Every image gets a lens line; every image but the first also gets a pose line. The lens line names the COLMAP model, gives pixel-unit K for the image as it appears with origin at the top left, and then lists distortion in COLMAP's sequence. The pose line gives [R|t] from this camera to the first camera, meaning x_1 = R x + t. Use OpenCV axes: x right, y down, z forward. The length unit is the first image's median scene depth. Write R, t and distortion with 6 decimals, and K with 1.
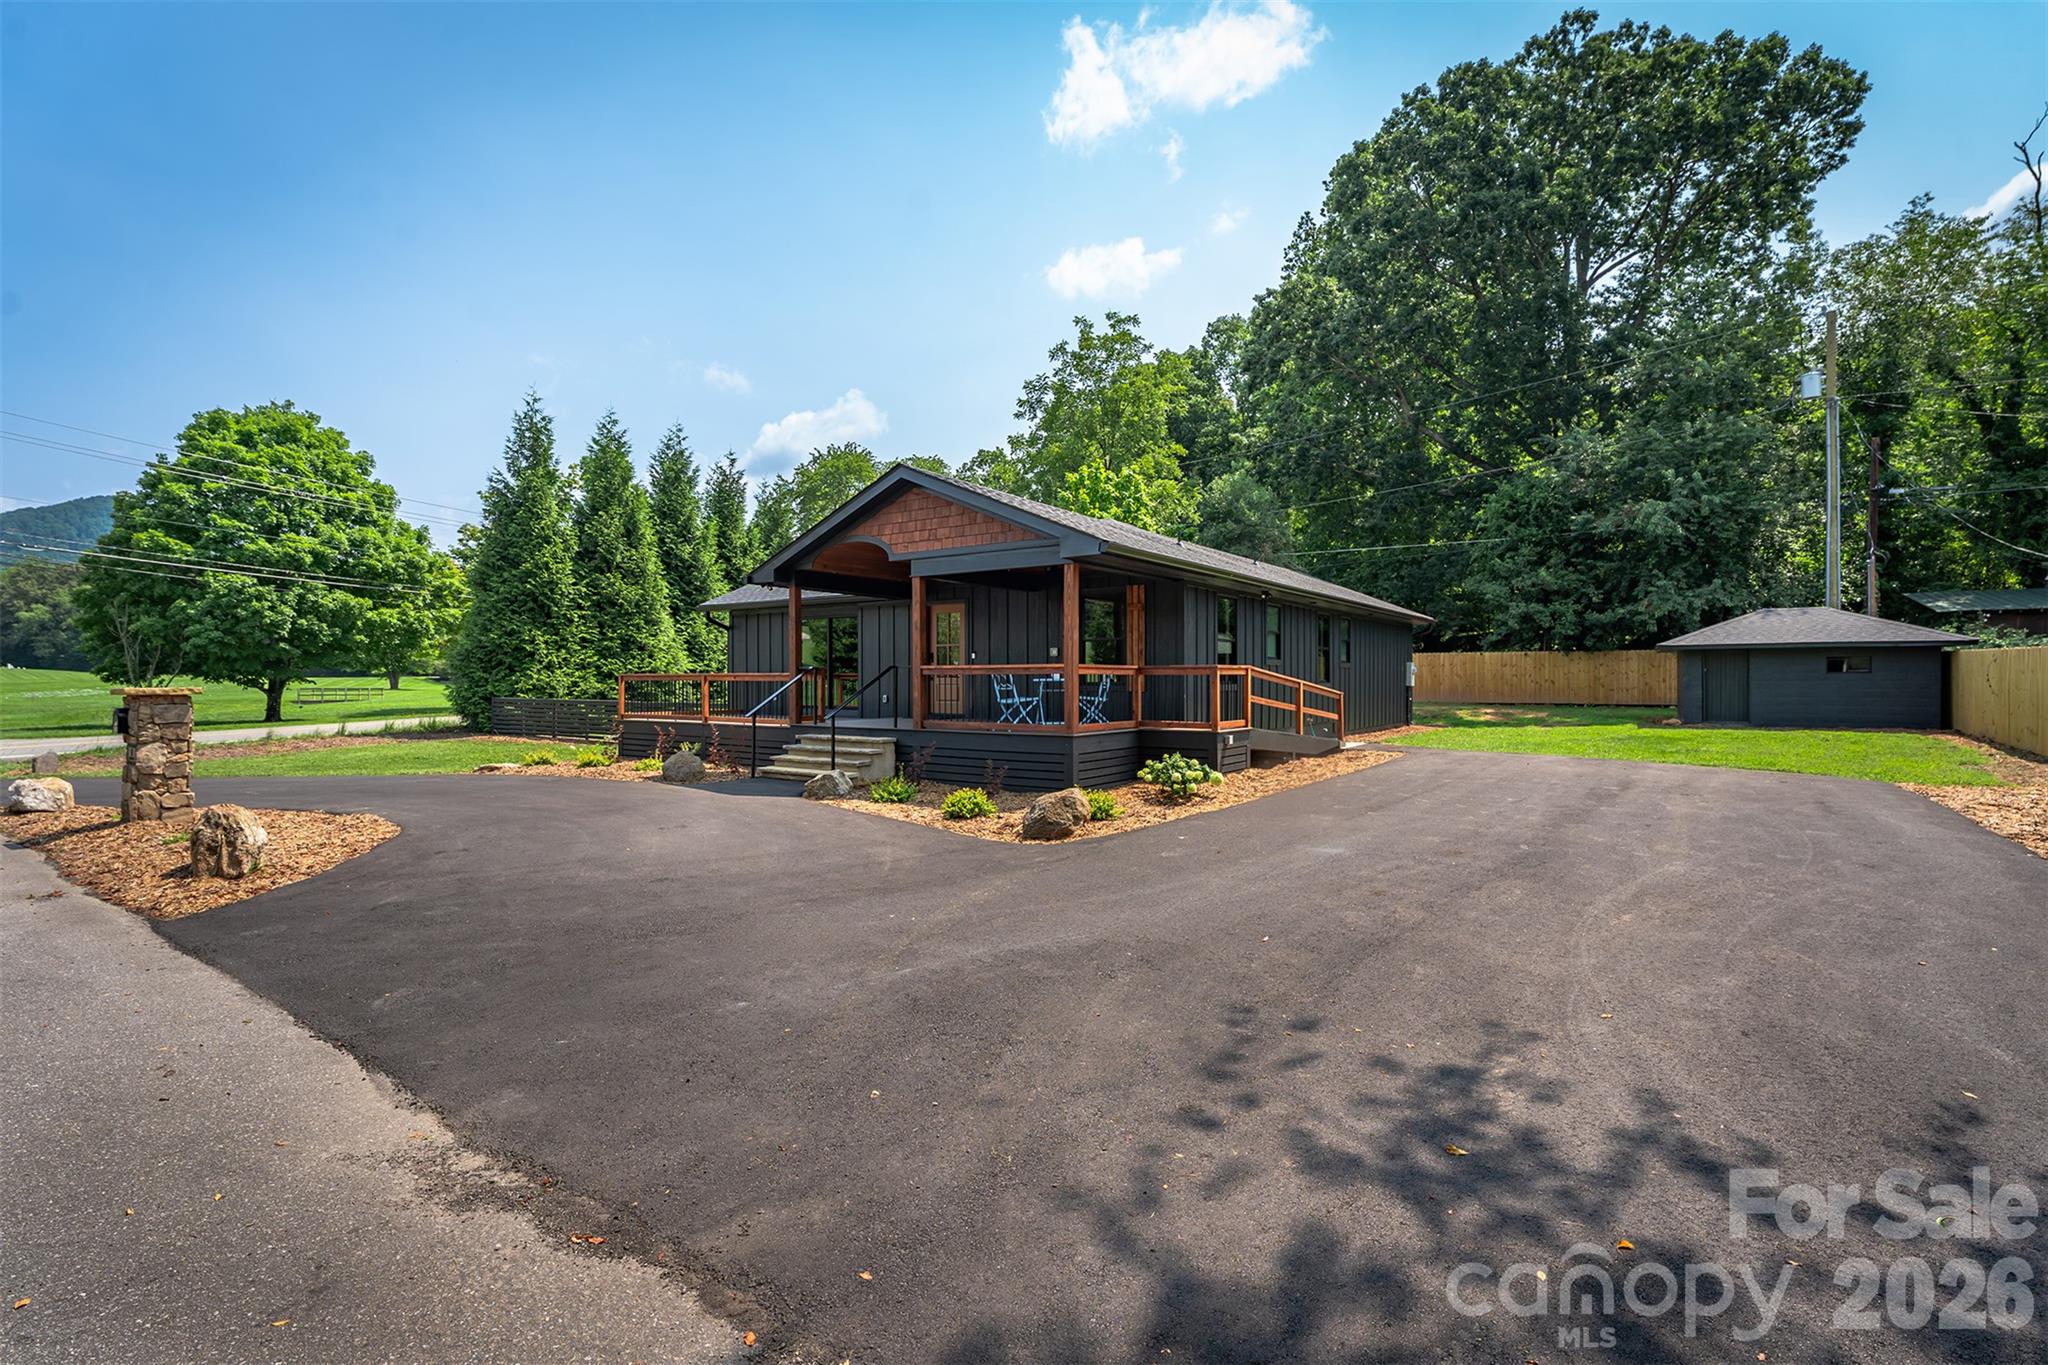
lens RADIAL K [[969.6, 0, 1018.2], [0, 969.6, 681.5], [0, 0, 1]] dist [0.004088, -0.001105]
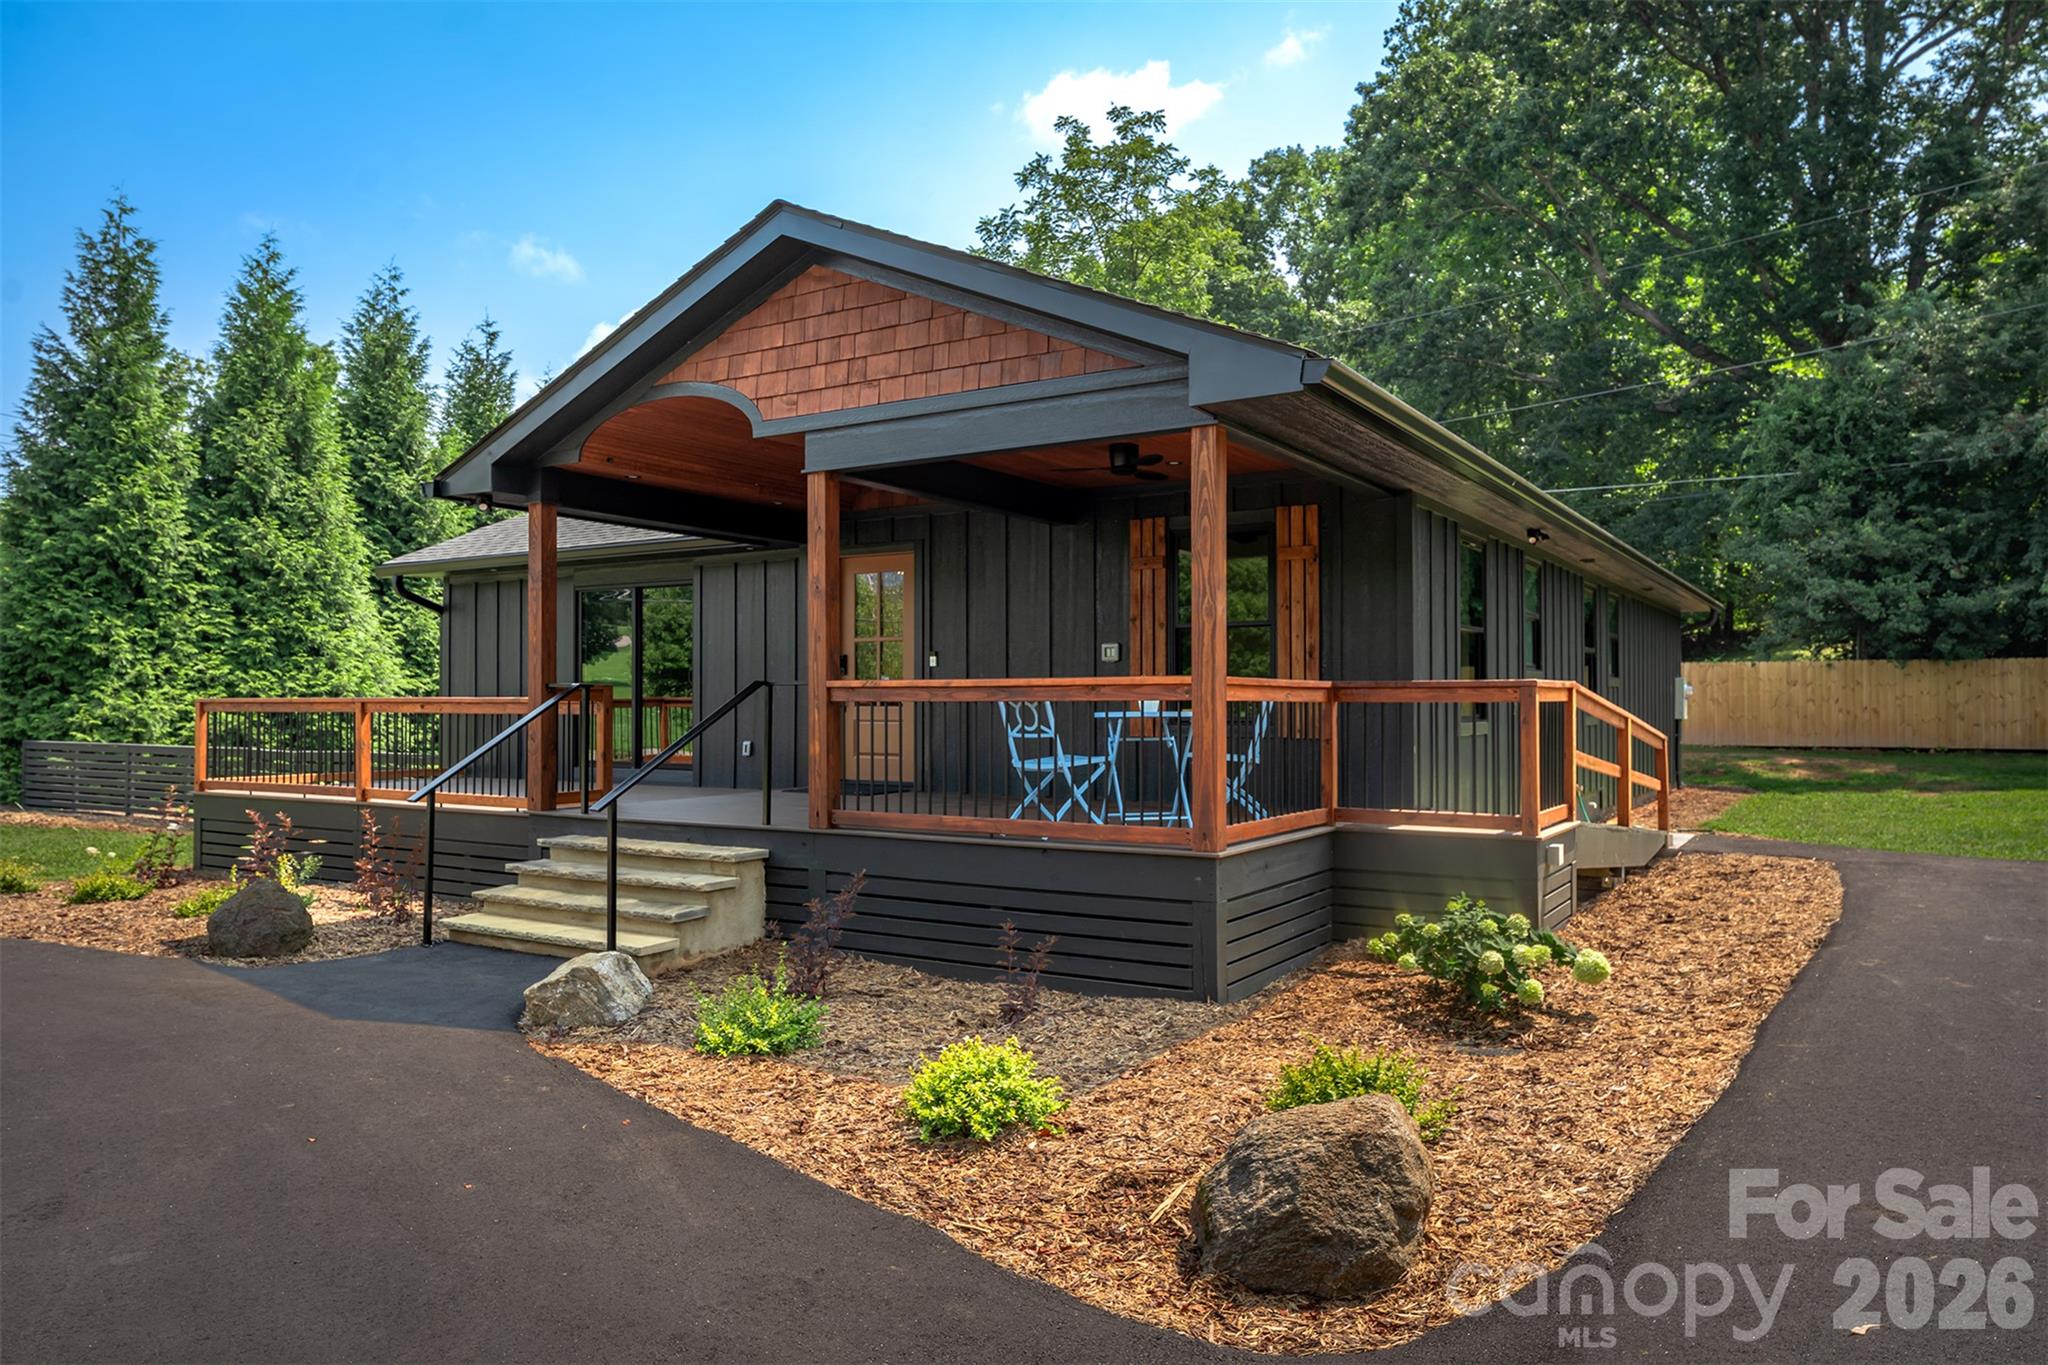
lens RADIAL K [[1368.0, 0, 1018.6], [0, 1368.0, 694.8], [0, 0, 1]] dist [-0.006073, -0.003366]
pose [[0.998520, 0.000675, 0.054389, -0.024203], [-0.000190, 0.999960, -0.008906, -0.002296], [-0.054393, 0.008883, 0.998480, 0.194958]]
